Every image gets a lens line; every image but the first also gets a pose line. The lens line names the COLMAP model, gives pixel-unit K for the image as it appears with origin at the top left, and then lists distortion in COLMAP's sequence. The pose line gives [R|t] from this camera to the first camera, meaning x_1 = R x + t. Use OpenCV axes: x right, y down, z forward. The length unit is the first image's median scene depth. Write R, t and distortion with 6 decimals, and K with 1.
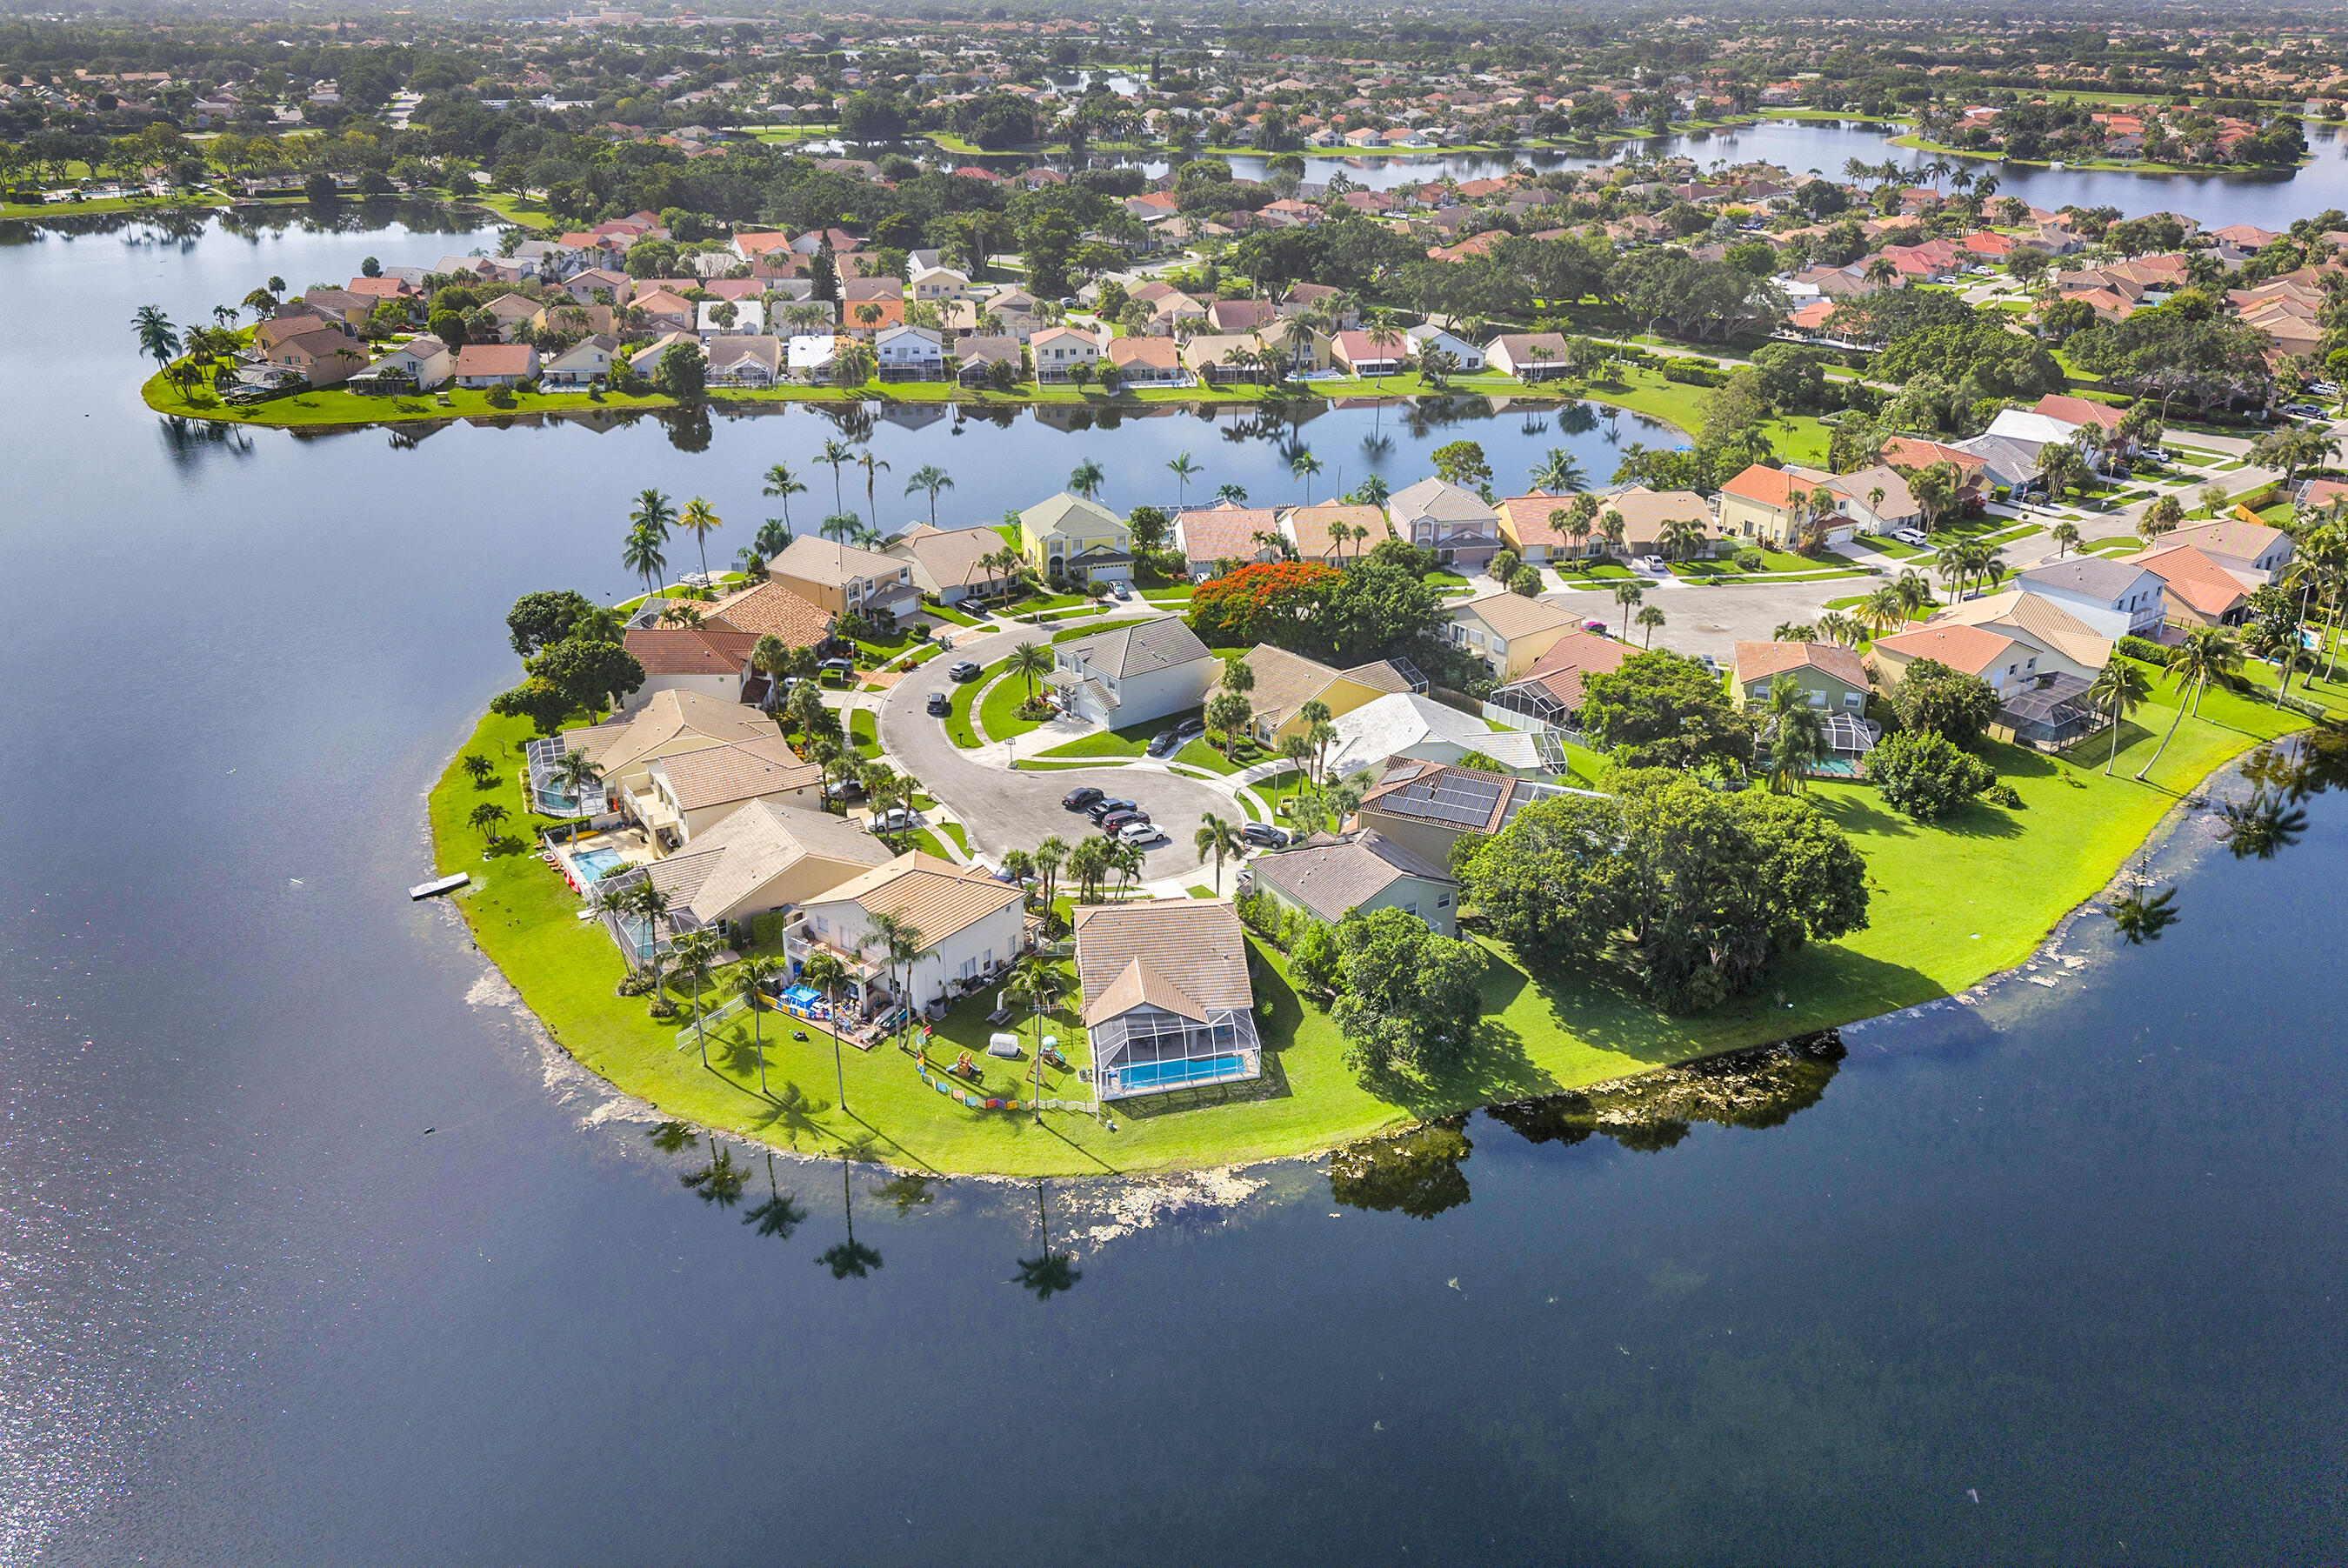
lens RADIAL K [[1900.1, 0, 1174.0], [0, 1900.1, 784.0], [0, 0, 1]] dist [-0.006142, -0.005486]
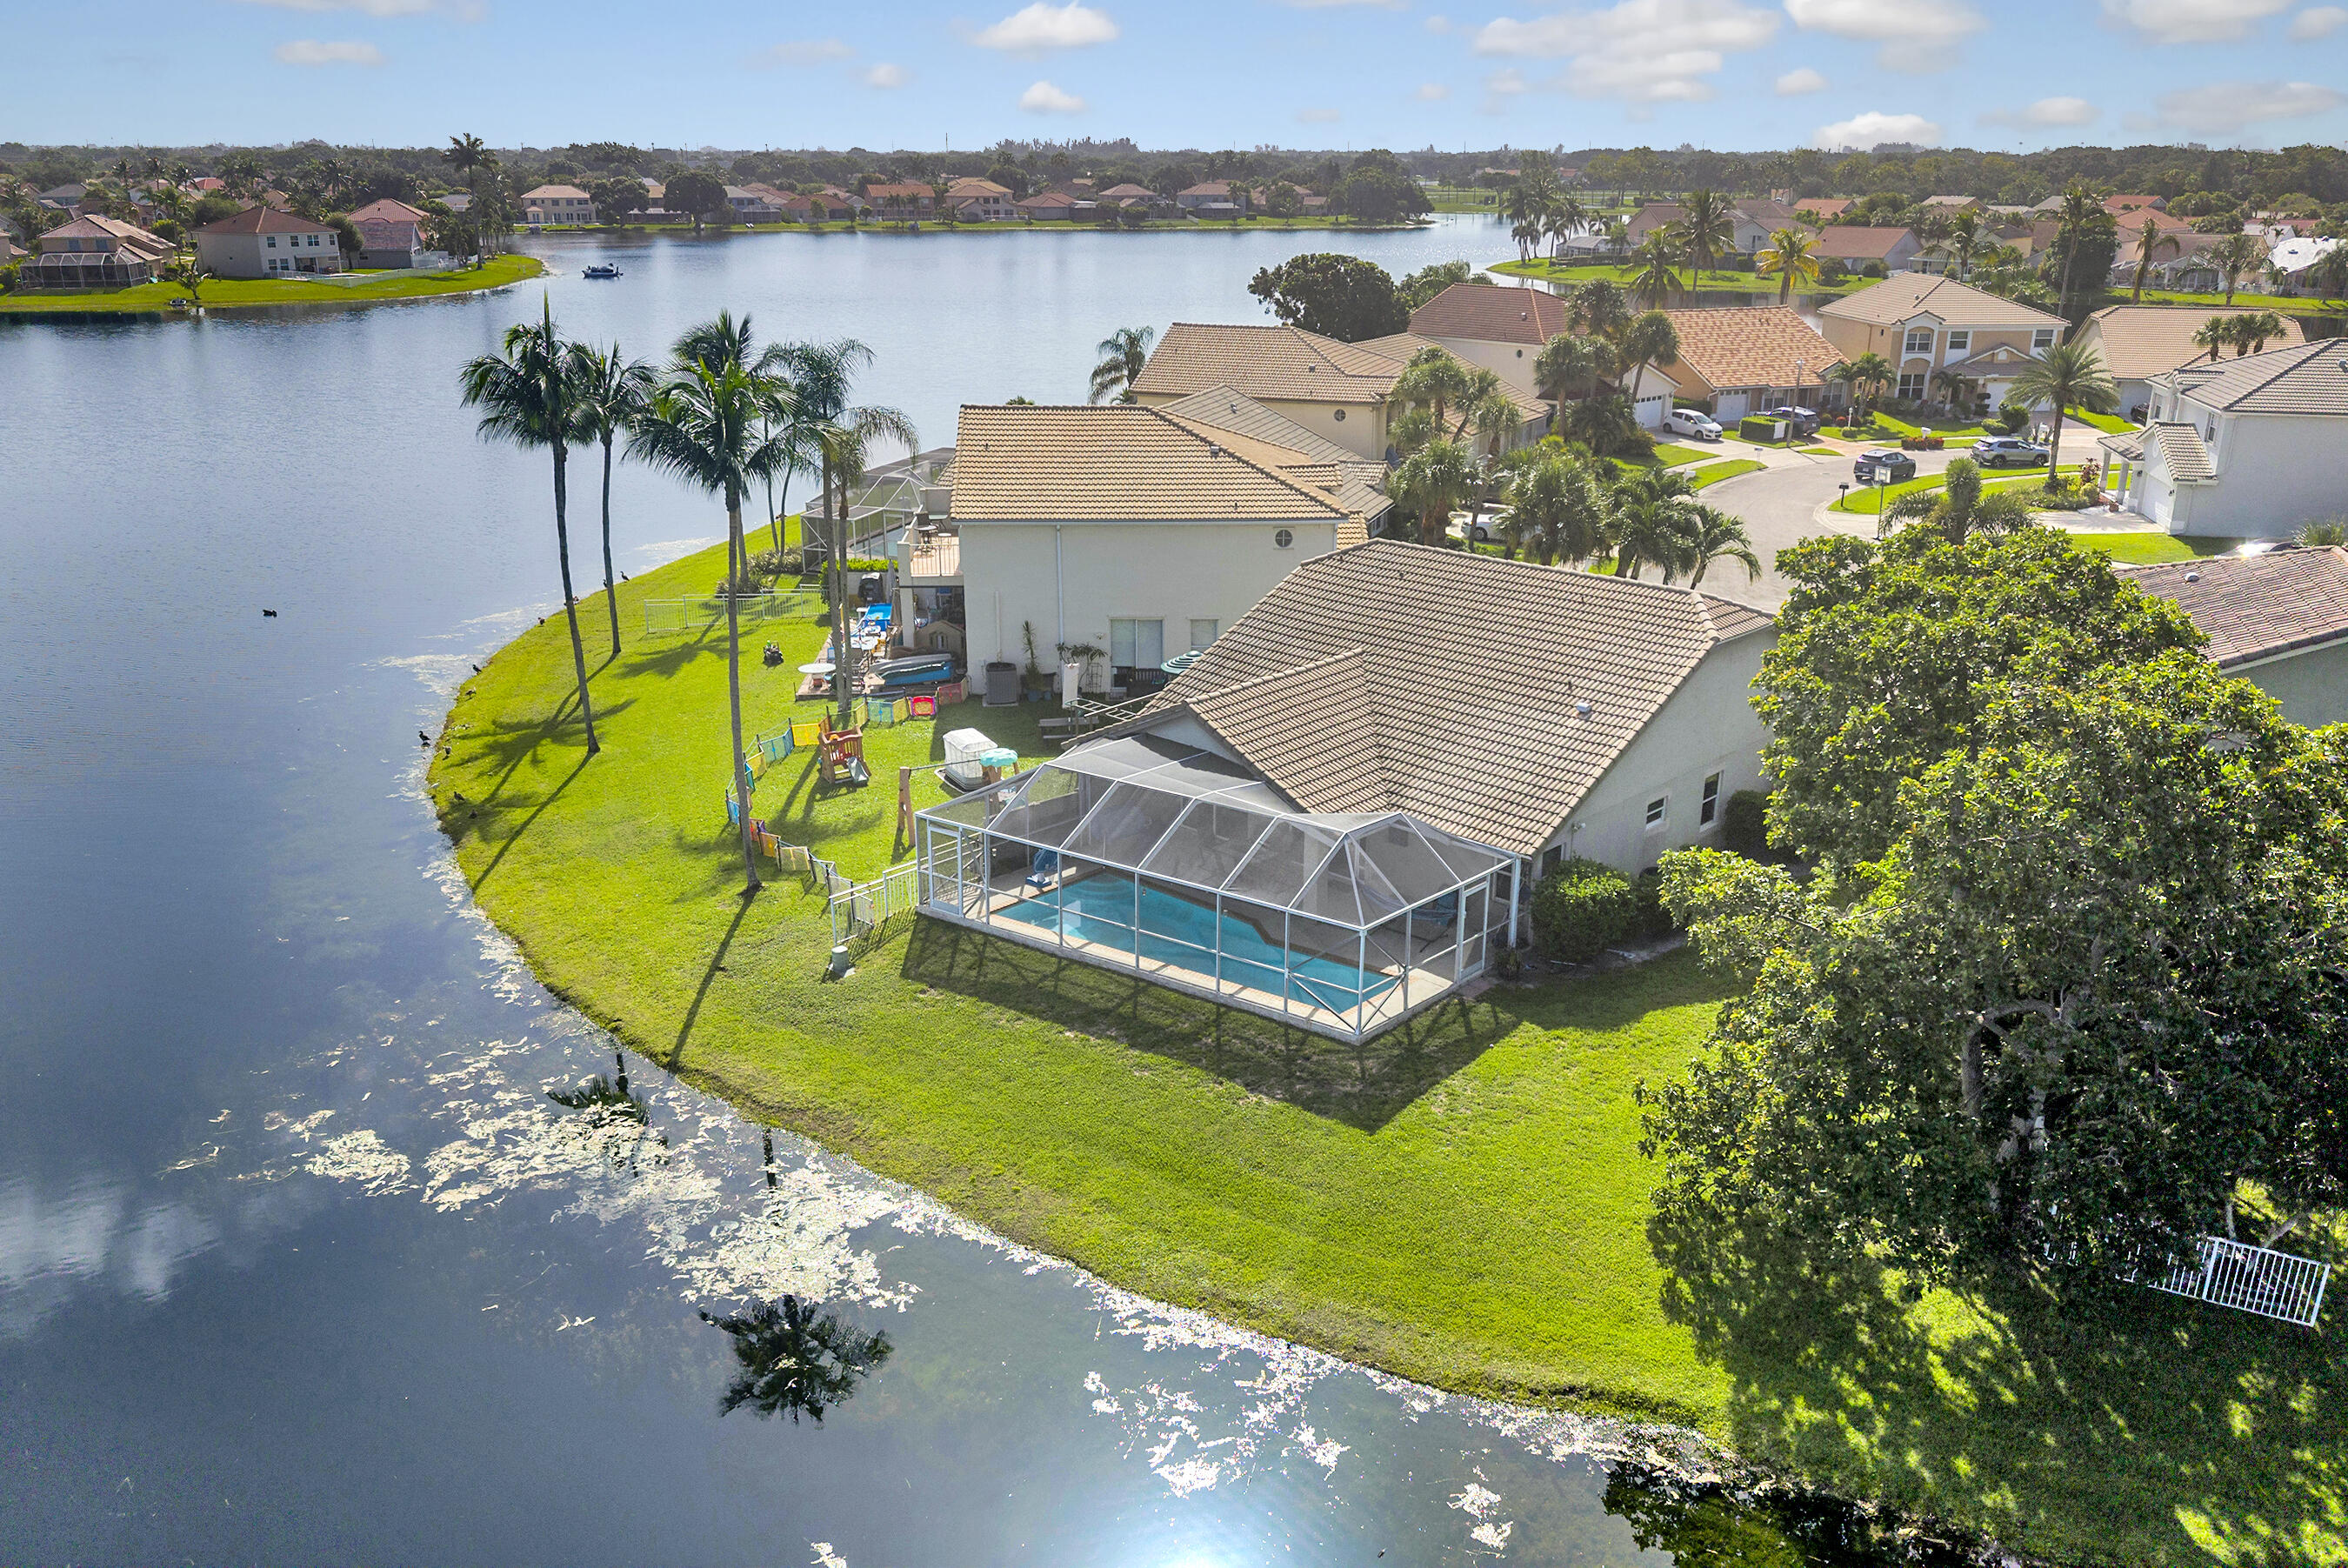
lens RADIAL K [[1900.1, 0, 1174.0], [0, 1900.1, 784.0], [0, 0, 1]] dist [-0.006142, -0.005486]
pose [[0.634935, 0.241505, -0.733848, 0.235955], [-0.319203, 0.947022, 0.035480, 0.127396], [0.703539, 0.211719, 0.678386, 0.851849]]
